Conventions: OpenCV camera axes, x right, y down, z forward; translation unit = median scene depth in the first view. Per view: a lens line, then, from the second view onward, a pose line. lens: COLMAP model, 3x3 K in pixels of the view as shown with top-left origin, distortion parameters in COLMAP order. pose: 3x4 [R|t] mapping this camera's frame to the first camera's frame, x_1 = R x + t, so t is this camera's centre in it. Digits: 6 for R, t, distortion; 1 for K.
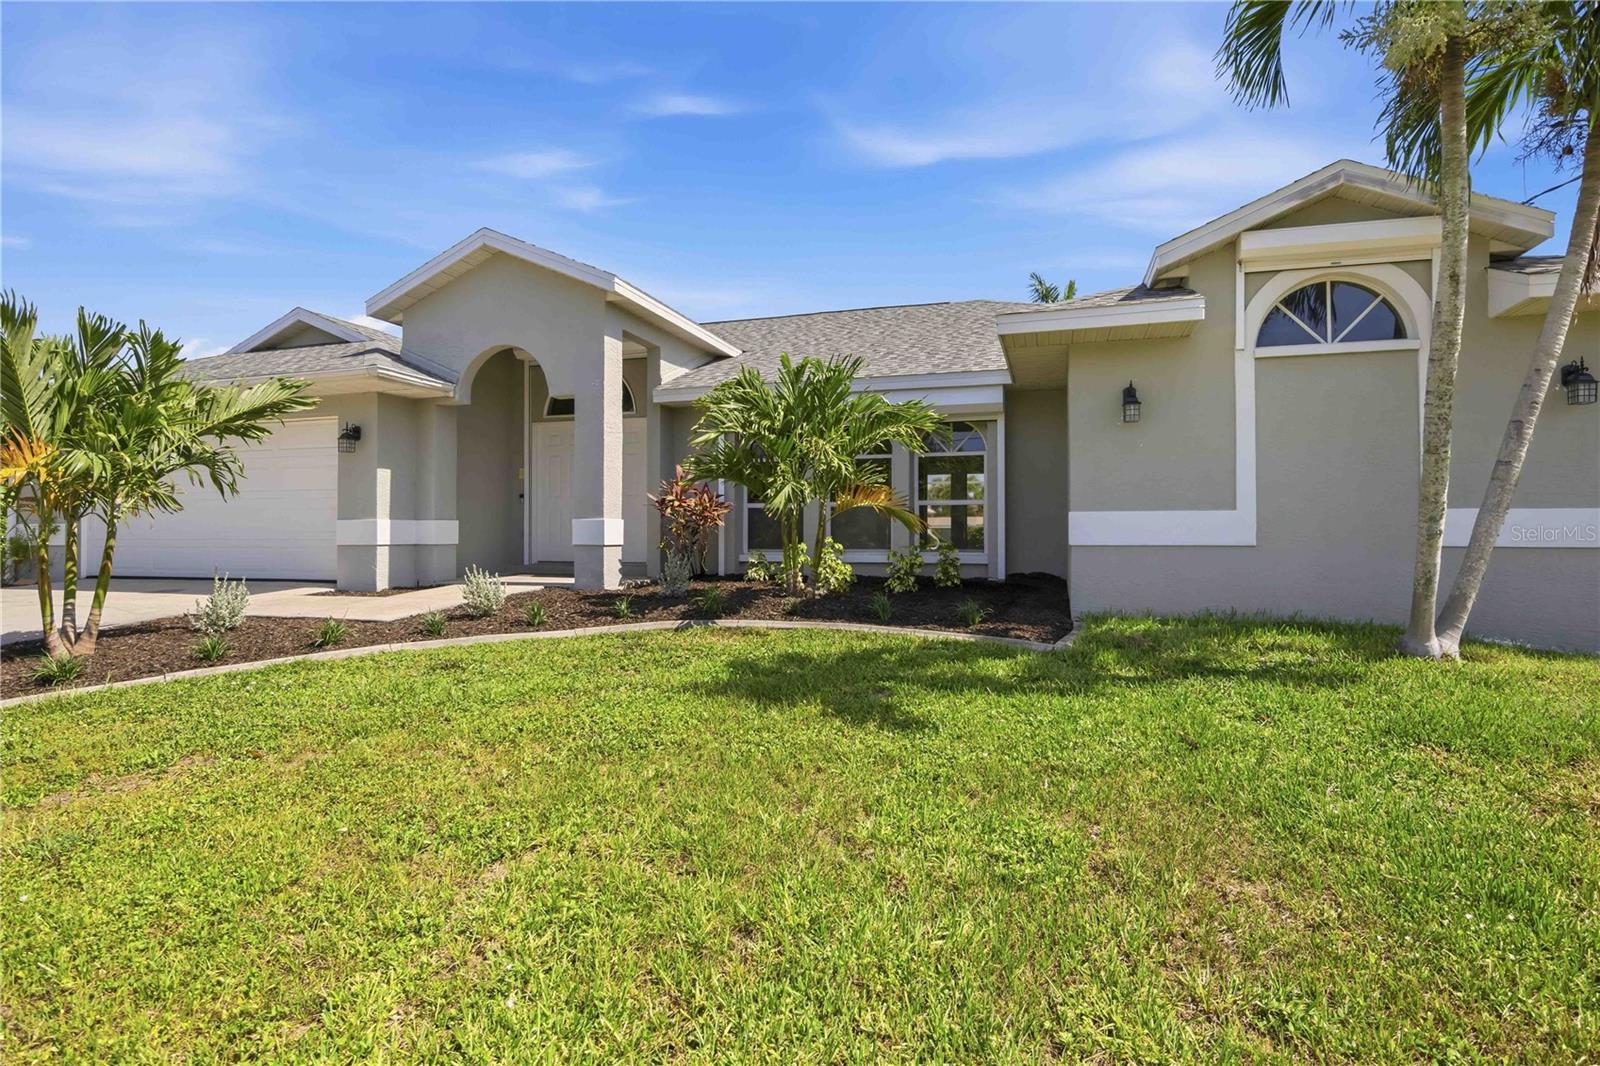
lens RADIAL K [[857.4, 0, 805.1], [0, 857.4, 529.1], [0, 0, 1]] dist [-0.016336, 0.001679]
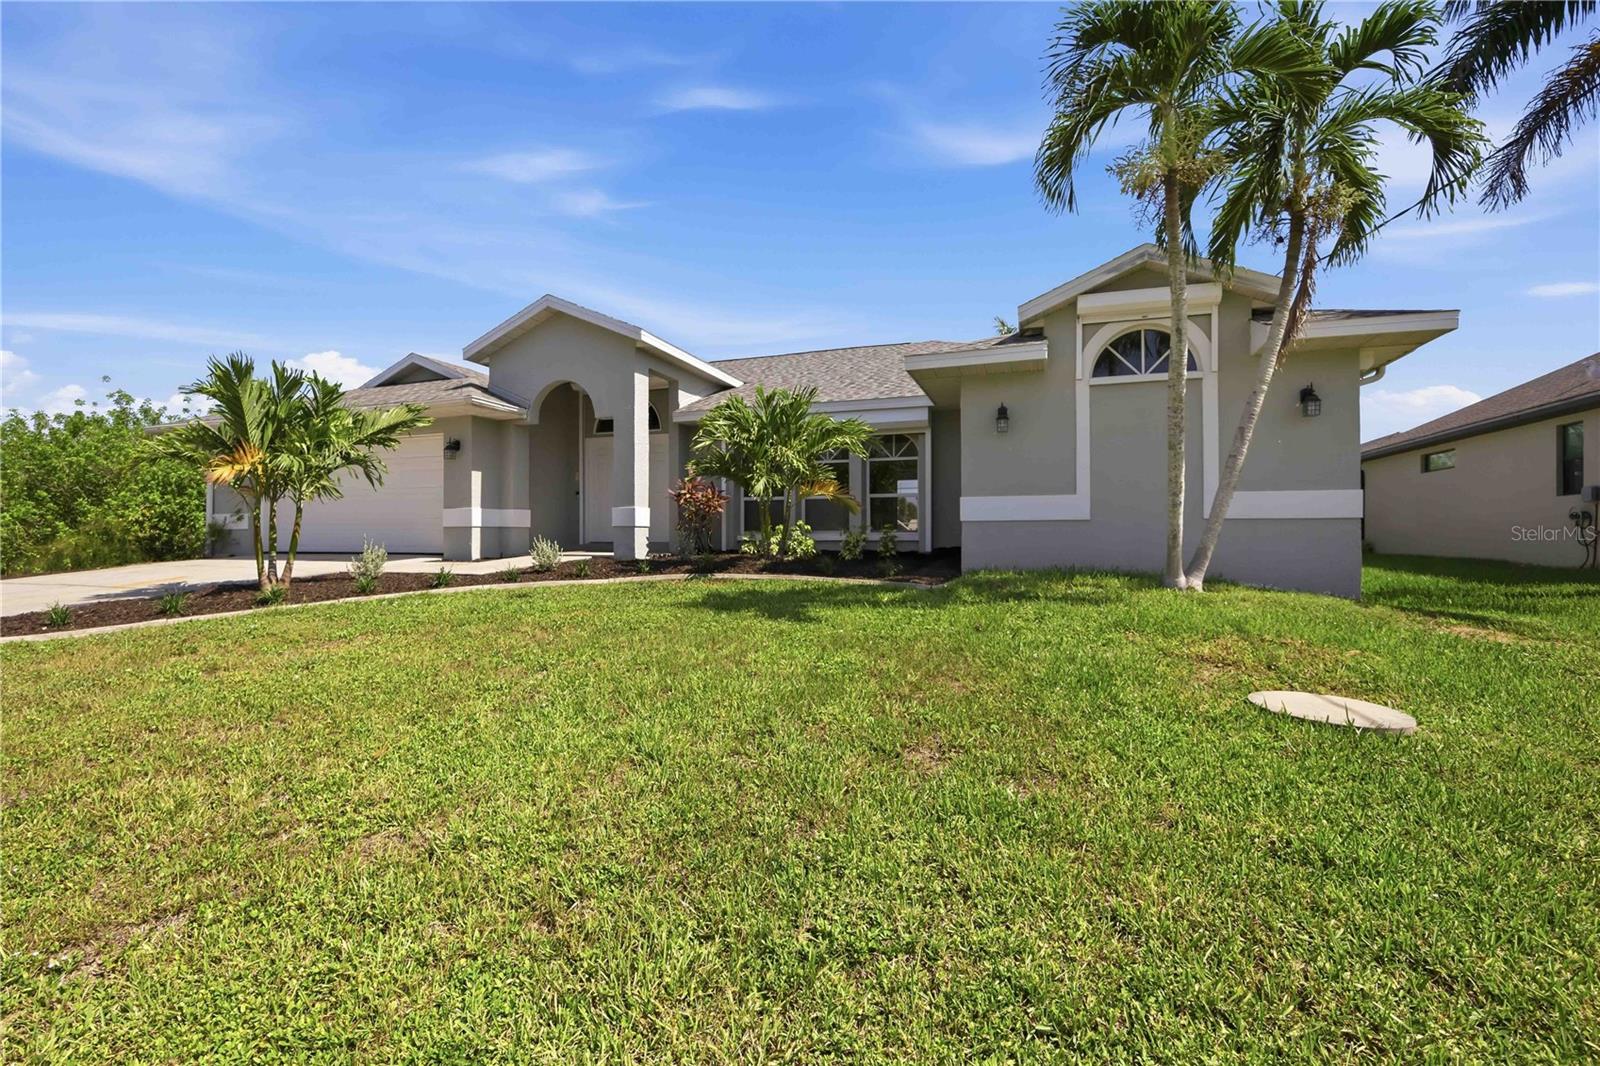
lens RADIAL K [[723.8, 0, 794.9], [0, 723.8, 541.3], [0, 0, 1]] dist [-0.017535, -0.000163]
pose [[0.999211, -0.000055, -0.039719, 0.071589], [0.000566, 0.999917, 0.012856, 0.030258], [0.039715, -0.012868, 0.999128, -0.155532]]
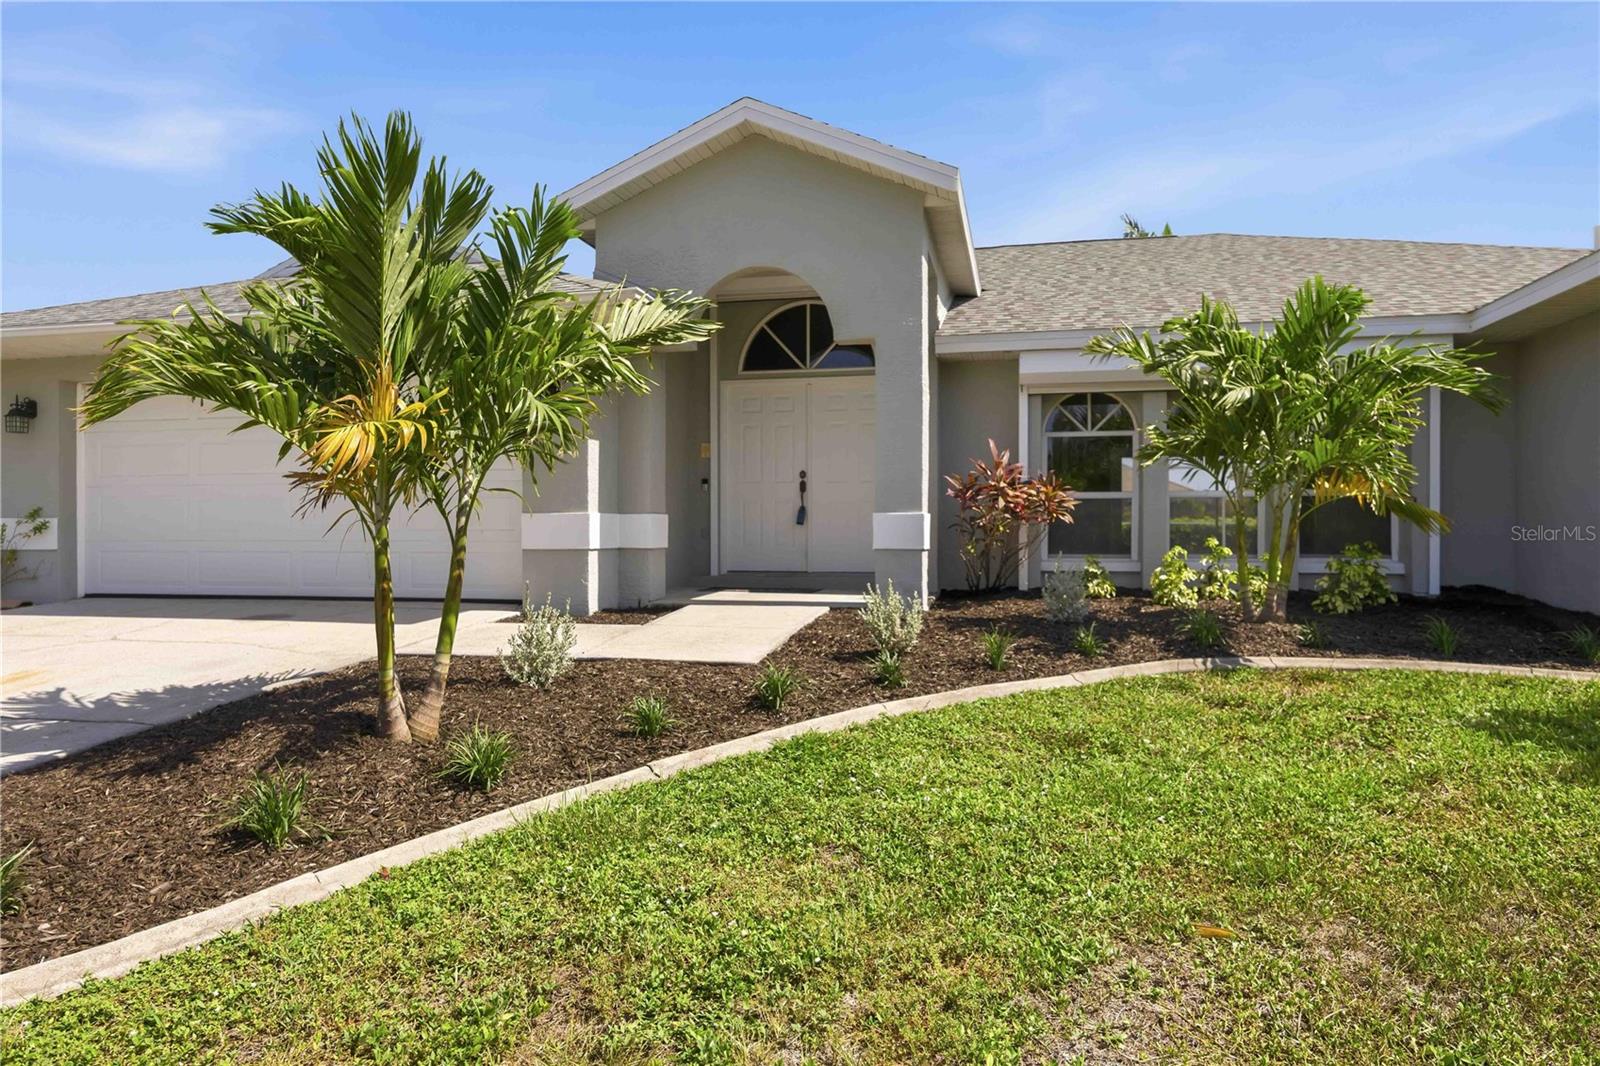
lens RADIAL K [[1038.0, 0, 787.1], [0, 1038.0, 534.8], [0, 0, 1]] dist [-0.008274, 0.000154]
pose [[0.997013, 0.000646, 0.077226, -0.445554], [-0.001043, 0.999986, 0.005100, 0.002626], [-0.077222, -0.005165, 0.997001, 0.157883]]
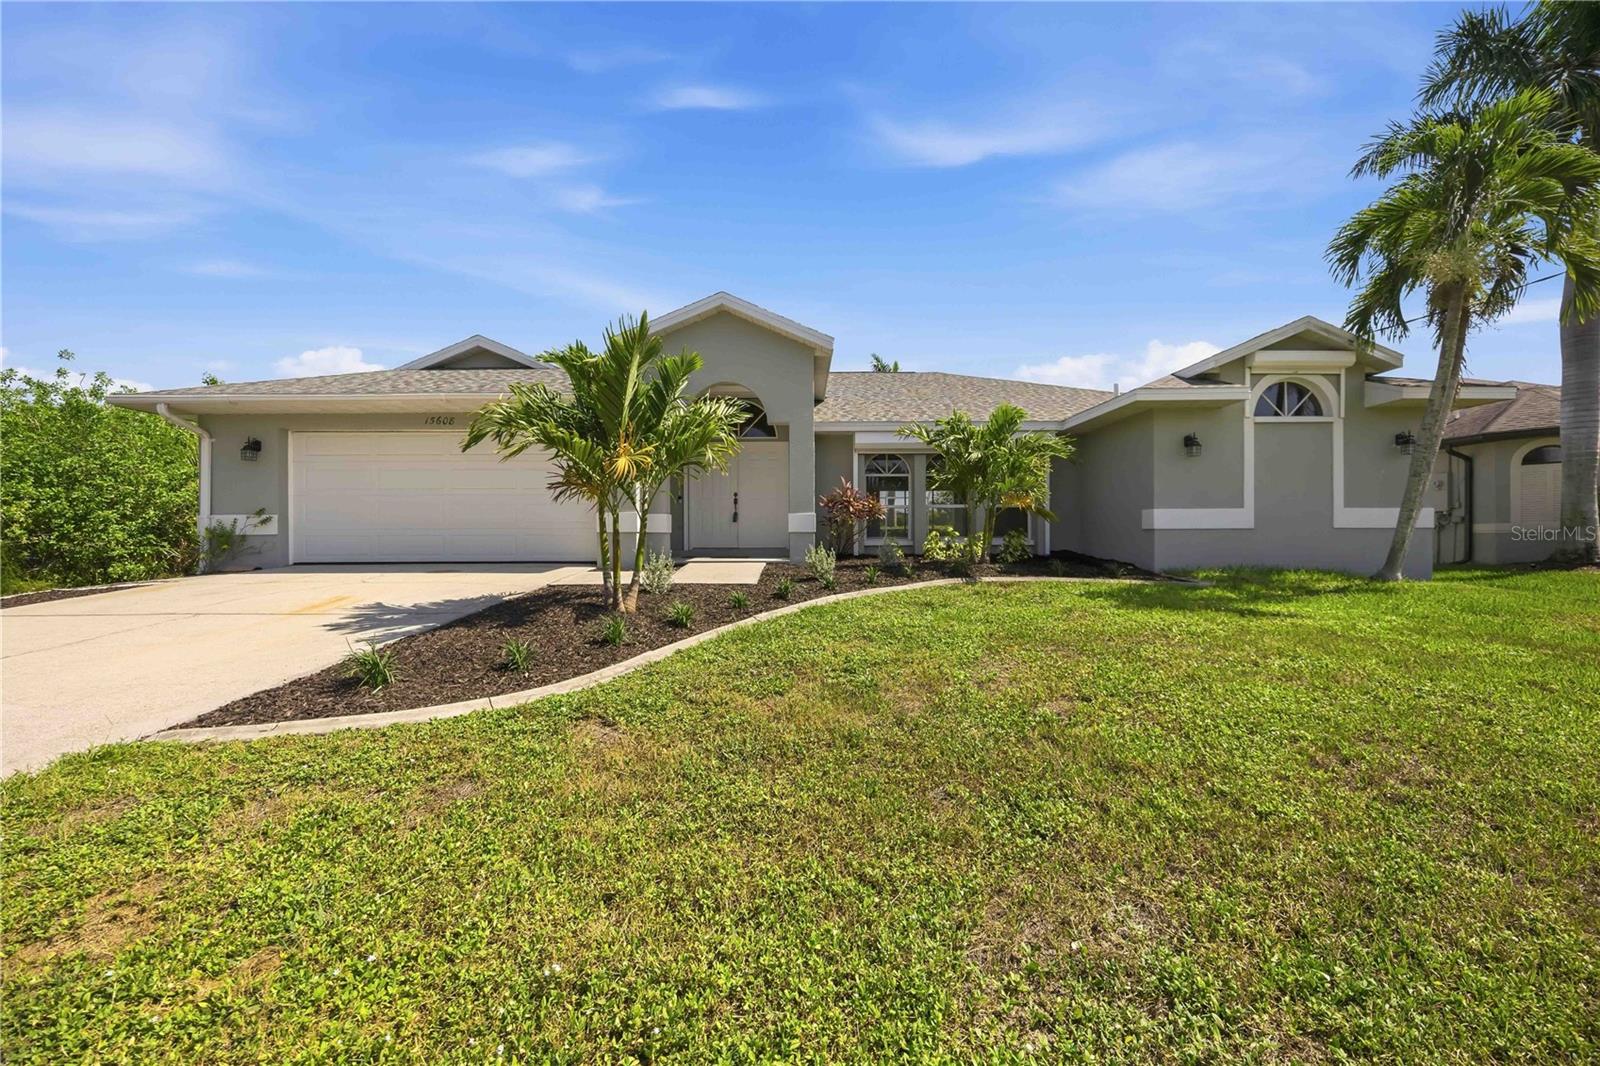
lens RADIAL K [[649.0, 0, 805.3], [0, 649.0, 530.5], [0, 0, 1]] dist [-0.011405, -0.001319]
pose [[0.952492, 0.002160, 0.304555, -0.607900], [0.001203, 0.999940, -0.010855, 0.029559], [-0.304561, 0.010706, 0.952433, 0.010259]]
